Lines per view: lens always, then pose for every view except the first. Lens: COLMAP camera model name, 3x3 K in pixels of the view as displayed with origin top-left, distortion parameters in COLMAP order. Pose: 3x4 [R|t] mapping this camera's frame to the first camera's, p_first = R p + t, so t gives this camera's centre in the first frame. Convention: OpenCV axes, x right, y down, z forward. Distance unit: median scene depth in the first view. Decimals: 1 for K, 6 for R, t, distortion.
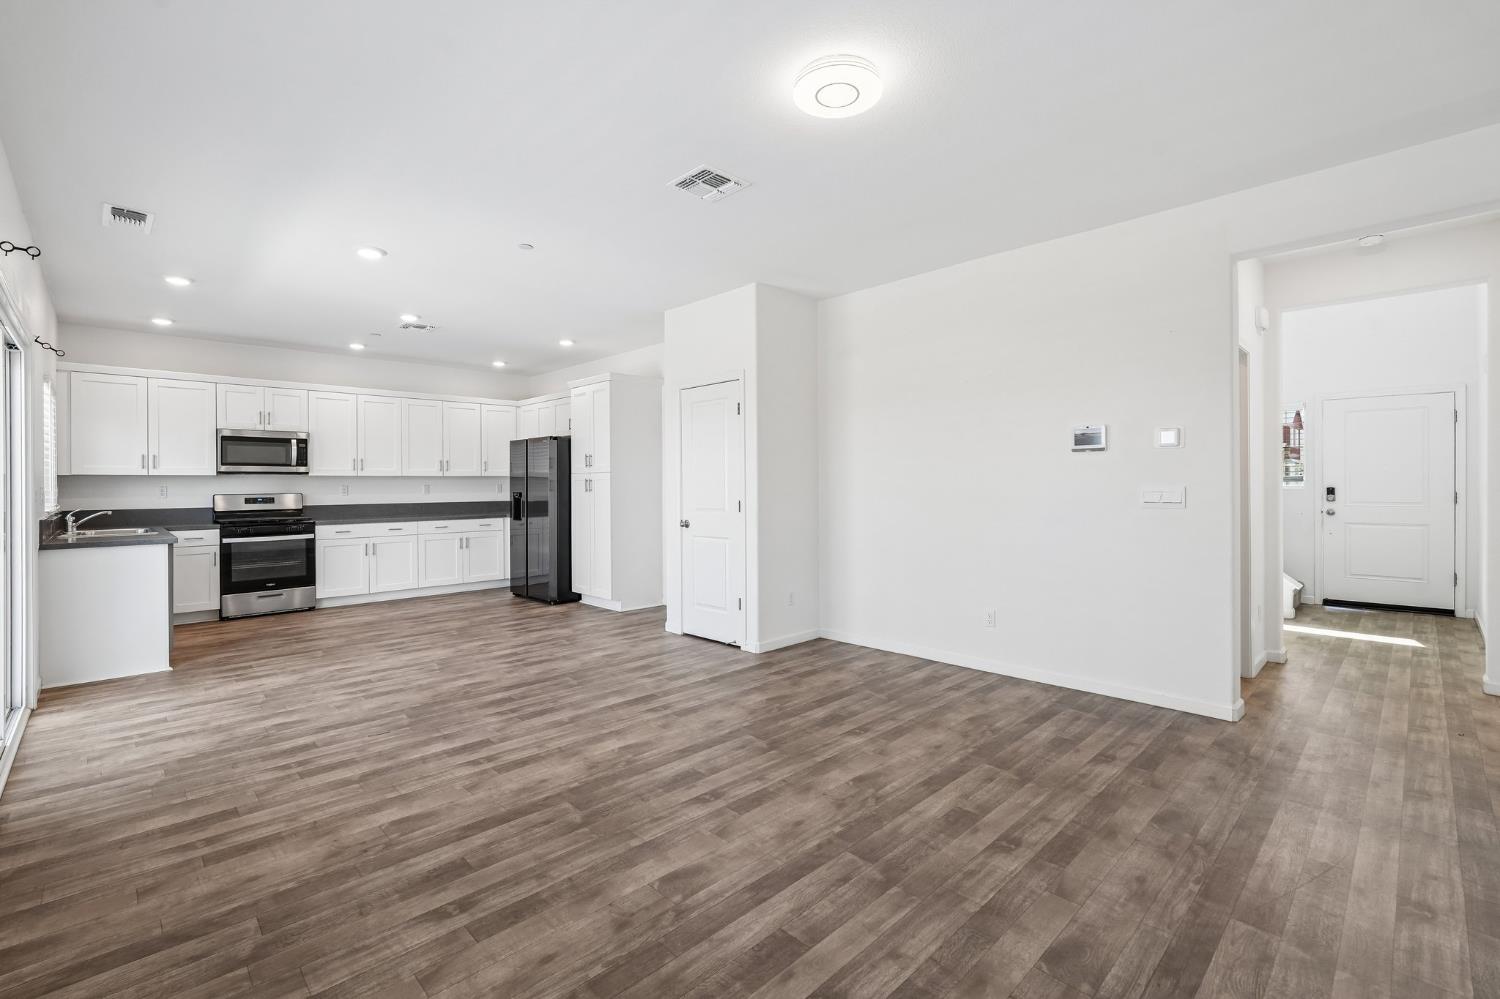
lens RADIAL K [[667.4, 0, 752.3], [0, 667.4, 486.0], [0, 0, 1]] dist [-0.017064, 0.007363]
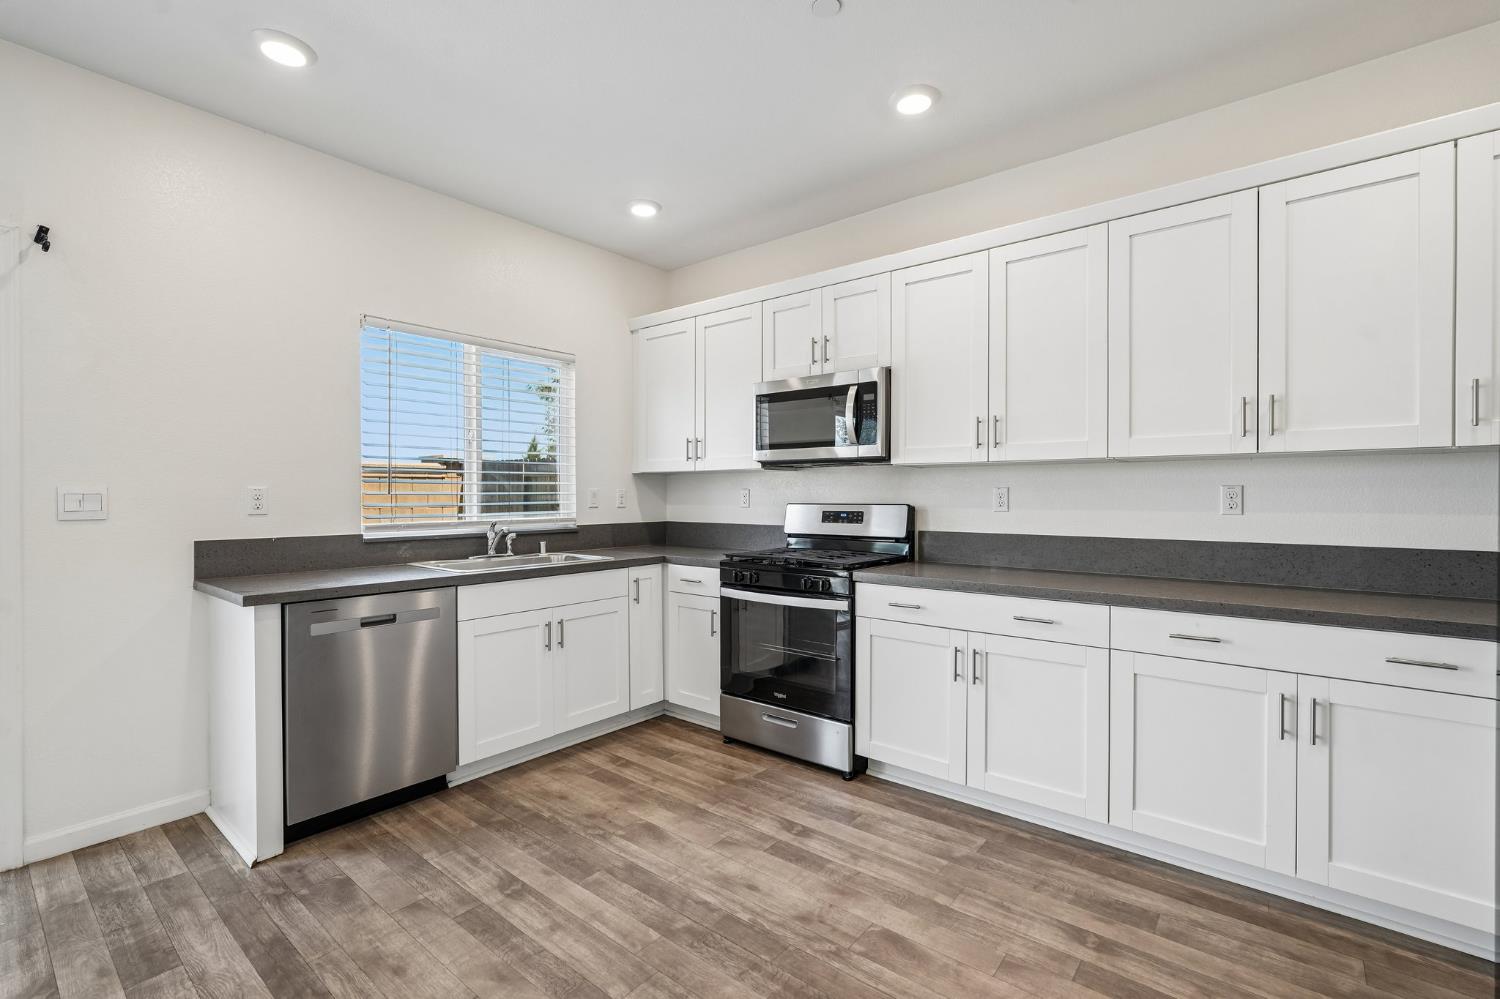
lens RADIAL K [[668.9, 0, 750.0], [0, 668.9, 499.5], [0, 0, 1]] dist [-0.016031, 0.009854]
pose [[0.109784, 0.012580, -0.993876, -0.245286], [-0.002593, 0.999920, 0.012370, 0.002379], [0.993952, 0.001219, 0.109808, 0.892292]]
